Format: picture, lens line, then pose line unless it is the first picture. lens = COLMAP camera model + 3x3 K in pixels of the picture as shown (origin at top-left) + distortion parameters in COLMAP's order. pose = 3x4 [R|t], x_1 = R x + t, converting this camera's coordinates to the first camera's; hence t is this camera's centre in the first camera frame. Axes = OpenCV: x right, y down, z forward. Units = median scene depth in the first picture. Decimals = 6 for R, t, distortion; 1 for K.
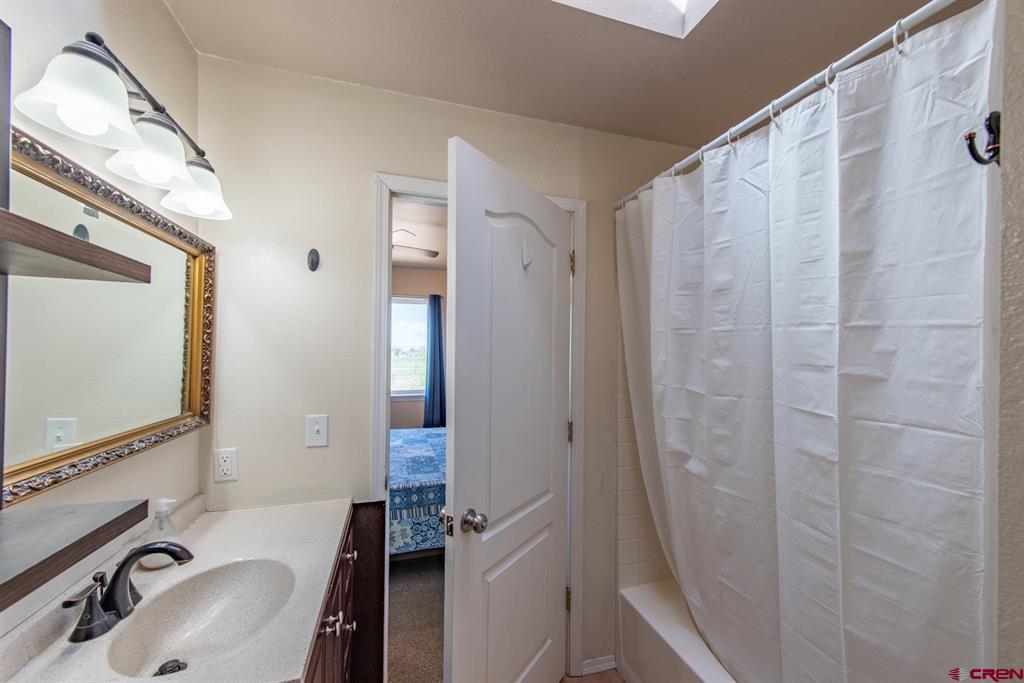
lens RADIAL K [[399.7, 0, 513.0], [0, 399.7, 340.7], [0, 0, 1]] dist [0.015300, -0.003863]
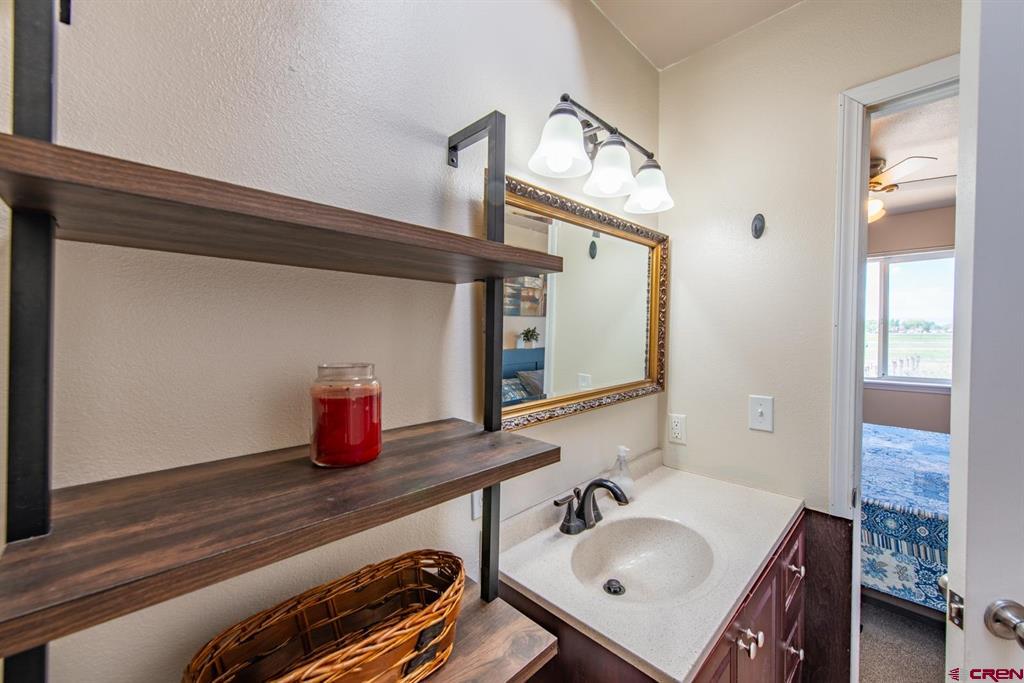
lens RADIAL K [[387.6, 0, 541.8], [0, 387.6, 336.7], [0, 0, 1]] dist [0.015056, -0.003878]
pose [[0.493017, 0.004069, -0.870010, 0.043309], [0.038279, 0.998919, 0.026363, 0.009751], [0.869177, -0.046301, 0.492328, 0.163400]]
